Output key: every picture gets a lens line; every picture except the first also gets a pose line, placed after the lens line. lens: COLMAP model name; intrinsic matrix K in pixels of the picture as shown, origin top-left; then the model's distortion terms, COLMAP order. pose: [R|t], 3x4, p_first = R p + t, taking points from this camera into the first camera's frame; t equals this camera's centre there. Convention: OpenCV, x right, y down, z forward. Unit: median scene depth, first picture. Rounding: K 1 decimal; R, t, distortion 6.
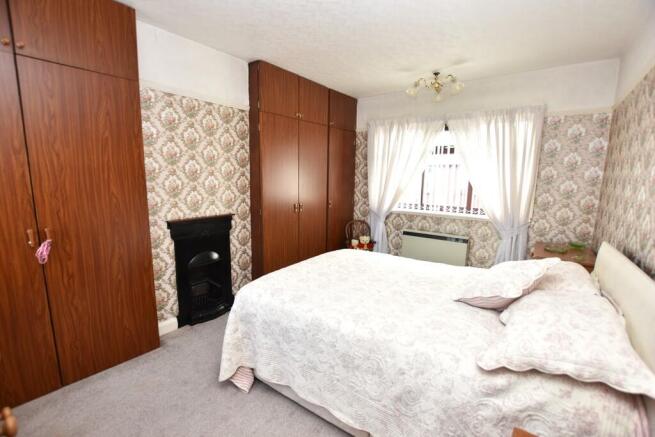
lens RADIAL K [[273.3, 0, 324.5], [0, 273.3, 218.6], [0, 0, 1]] dist [0.001441, 0.000054]
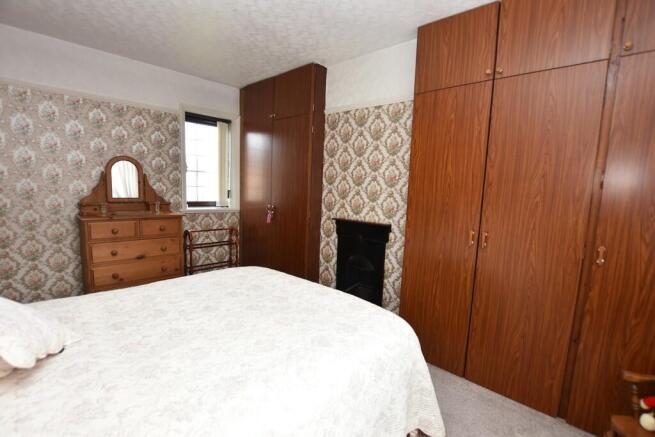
lens RADIAL K [[325.8, 0, 325.3], [0, 325.8, 216.8], [0, 0, 1]] dist [-0.001745, -0.000086]
pose [[-0.086745, 0.102689, -0.990924, 0.778738], [-0.178328, 0.977007, 0.116857, -0.141691], [0.980140, 0.186847, -0.066438, 0.961259]]
